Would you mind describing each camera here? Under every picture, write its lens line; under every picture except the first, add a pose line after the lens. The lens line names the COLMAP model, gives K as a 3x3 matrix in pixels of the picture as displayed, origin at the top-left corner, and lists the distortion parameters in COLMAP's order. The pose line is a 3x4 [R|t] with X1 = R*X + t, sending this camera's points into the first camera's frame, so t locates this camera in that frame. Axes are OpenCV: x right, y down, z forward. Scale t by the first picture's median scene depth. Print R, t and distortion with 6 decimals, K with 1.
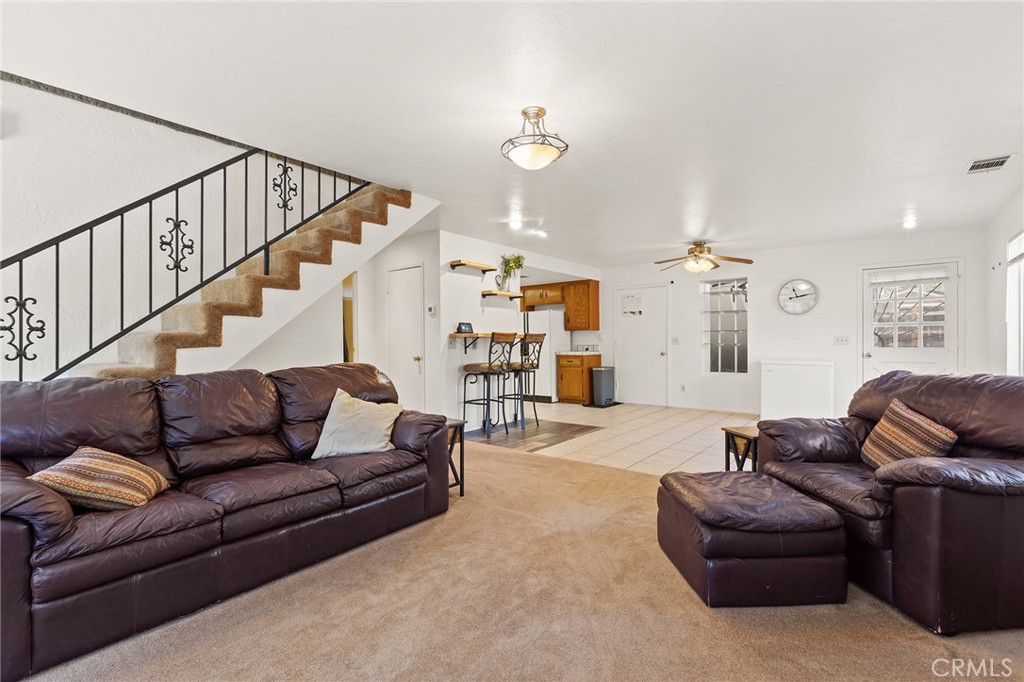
lens RADIAL K [[463.2, 0, 514.7], [0, 463.2, 346.7], [0, 0, 1]] dist [0.005719, -0.001201]
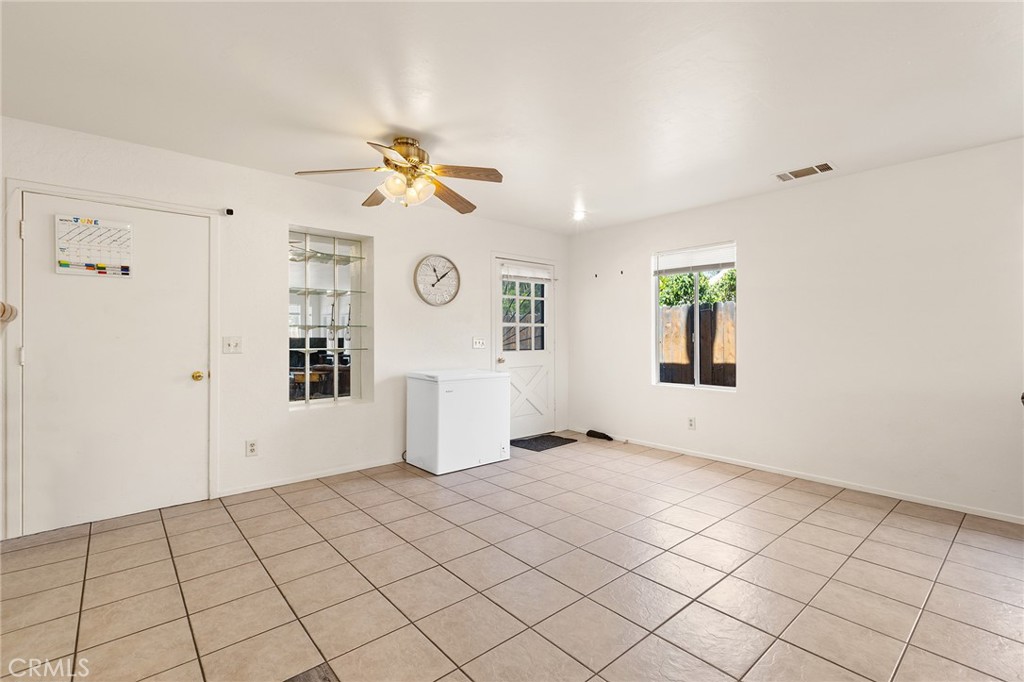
lens RADIAL K [[463.2, 0, 518.7], [0, 463.2, 339.3], [0, 0, 1]] dist [0.005719, -0.001201]
pose [[0.172650, -0.000044, 0.984983, -0.057552], [0.014037, 0.999899, -0.002416, -0.016304], [-0.984883, 0.014244, 0.172633, 0.804986]]
